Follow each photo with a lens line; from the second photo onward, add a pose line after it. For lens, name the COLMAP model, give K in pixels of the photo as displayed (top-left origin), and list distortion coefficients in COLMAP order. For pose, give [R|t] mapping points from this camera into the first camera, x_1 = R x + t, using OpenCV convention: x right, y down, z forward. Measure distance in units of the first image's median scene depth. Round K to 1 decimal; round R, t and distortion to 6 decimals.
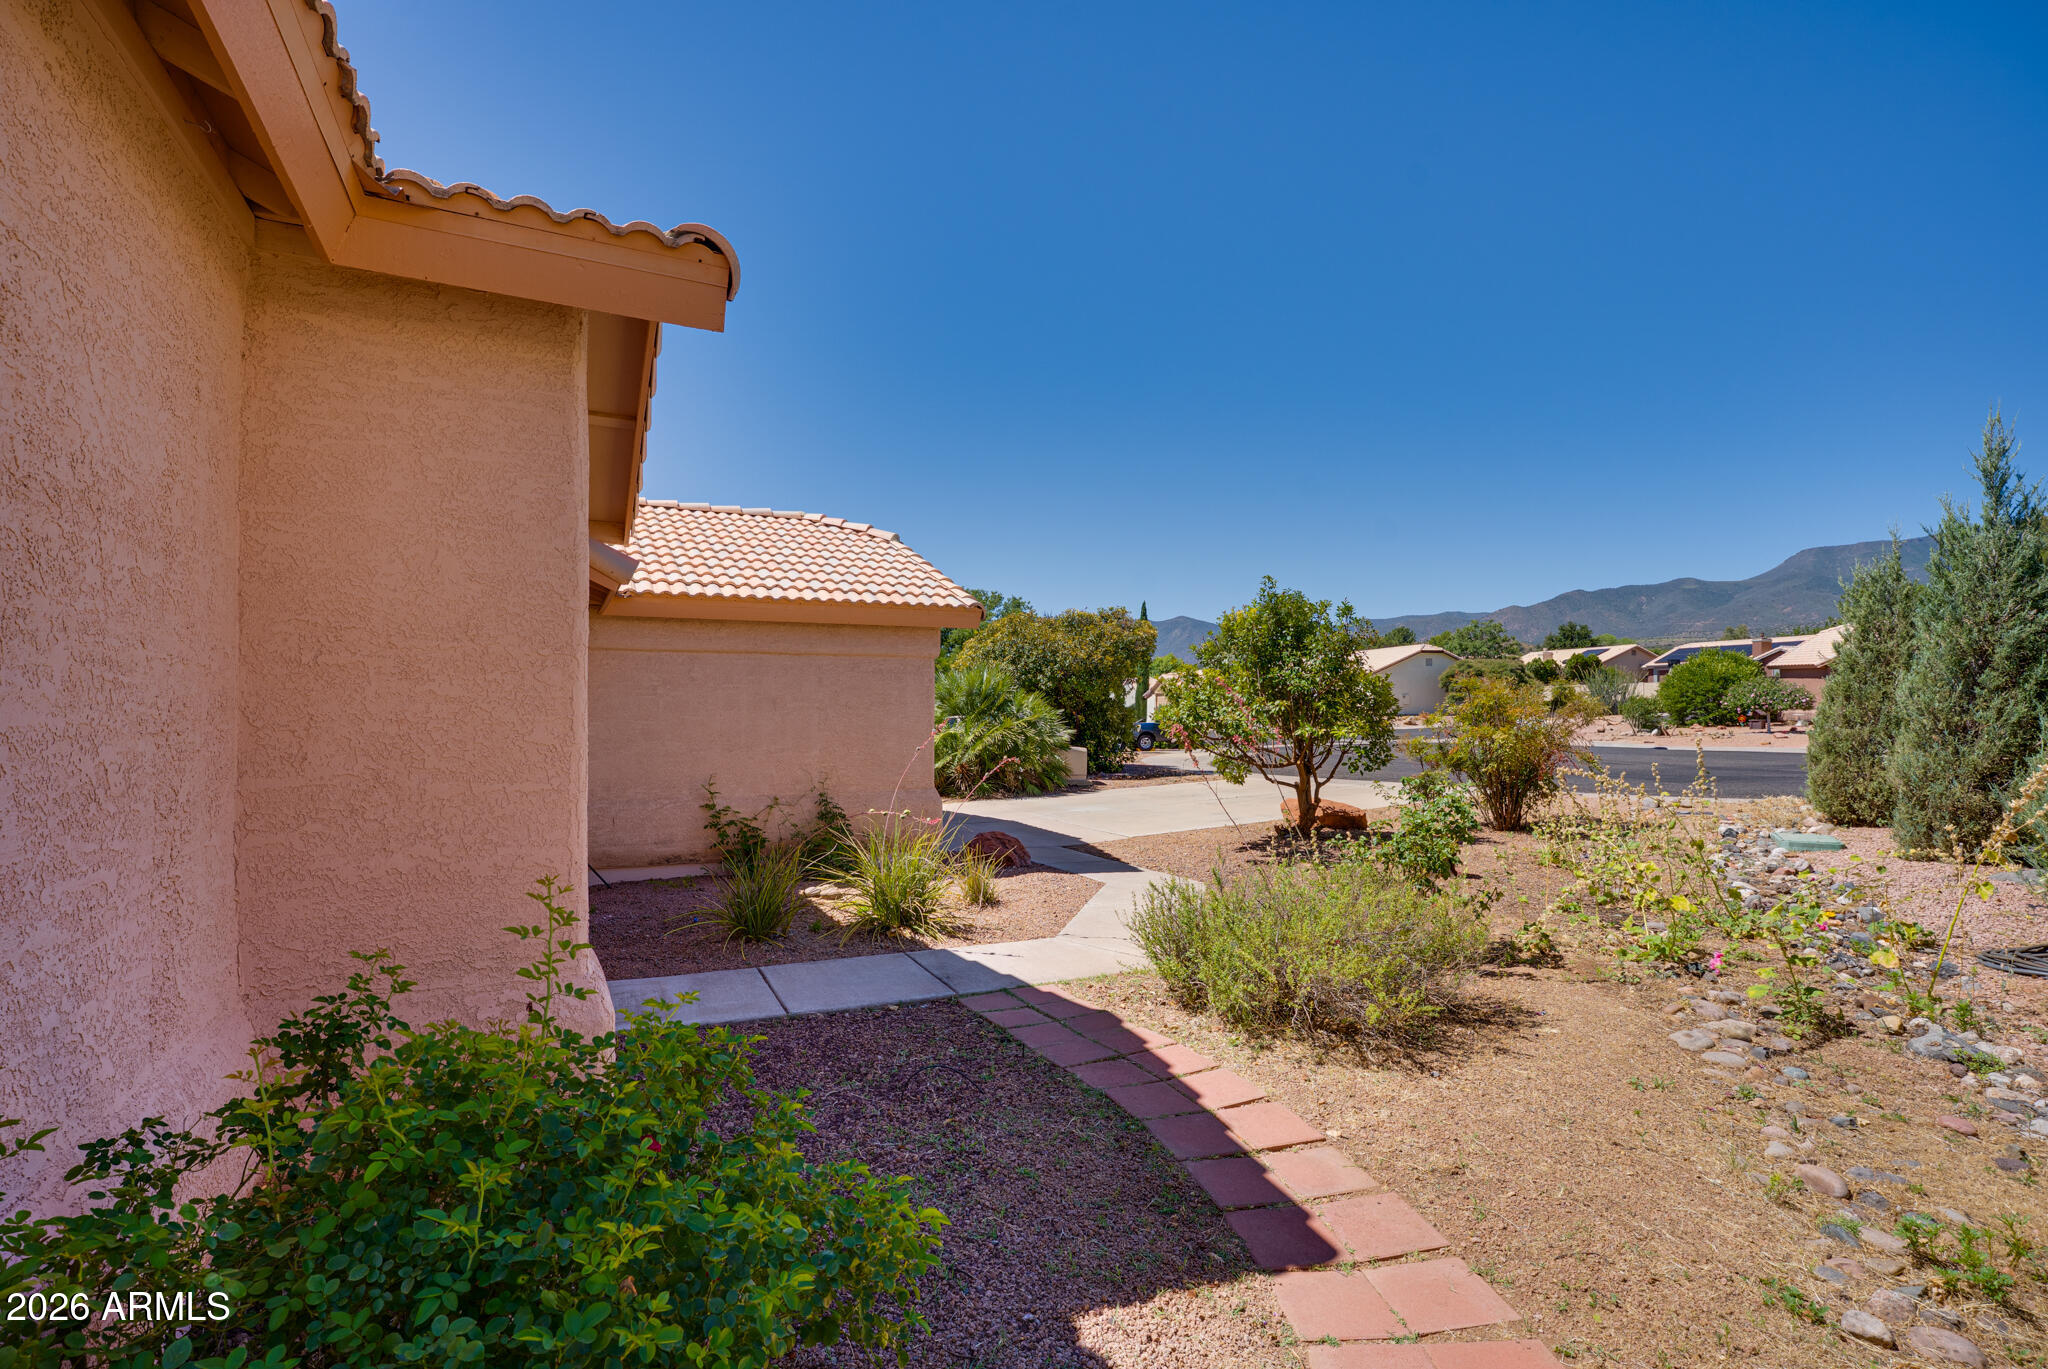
lens RADIAL K [[957.5, 0, 1000.6], [0, 957.5, 700.6], [0, 0, 1]] dist [-0.018817, 0.000037]
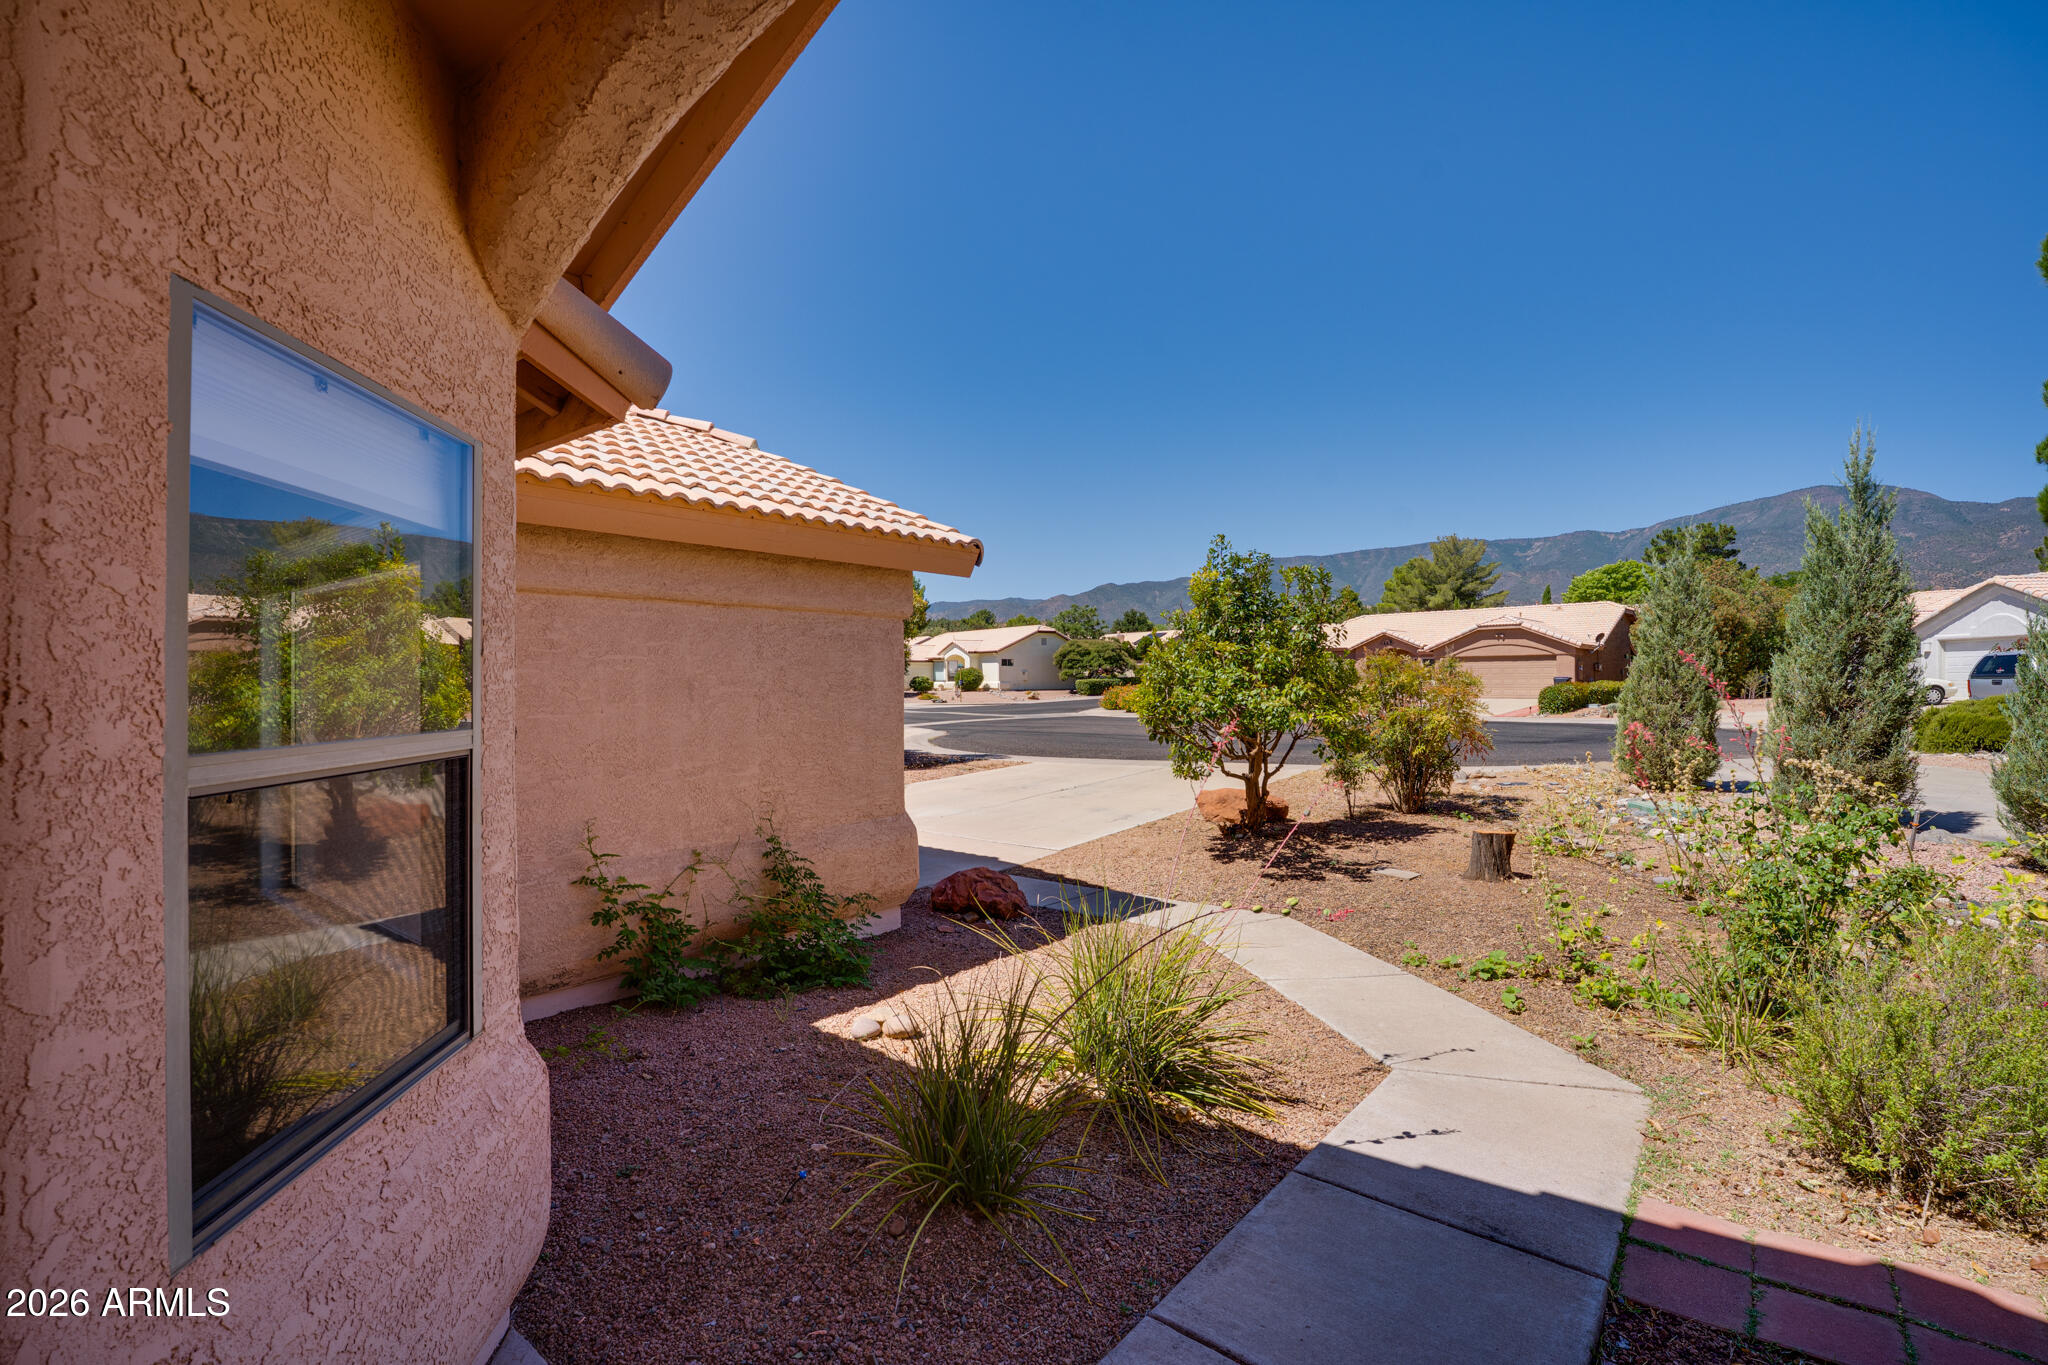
lens RADIAL K [[926.3, 0, 1024.0], [0, 926.3, 682.5], [0, 0, 1]] dist [-0.016048, 0.001234]
pose [[0.898269, -0.003172, 0.439435, -0.297297], [0.000113, 0.999976, 0.006987, -0.004651], [-0.439446, -0.006226, 0.898247, 0.405013]]
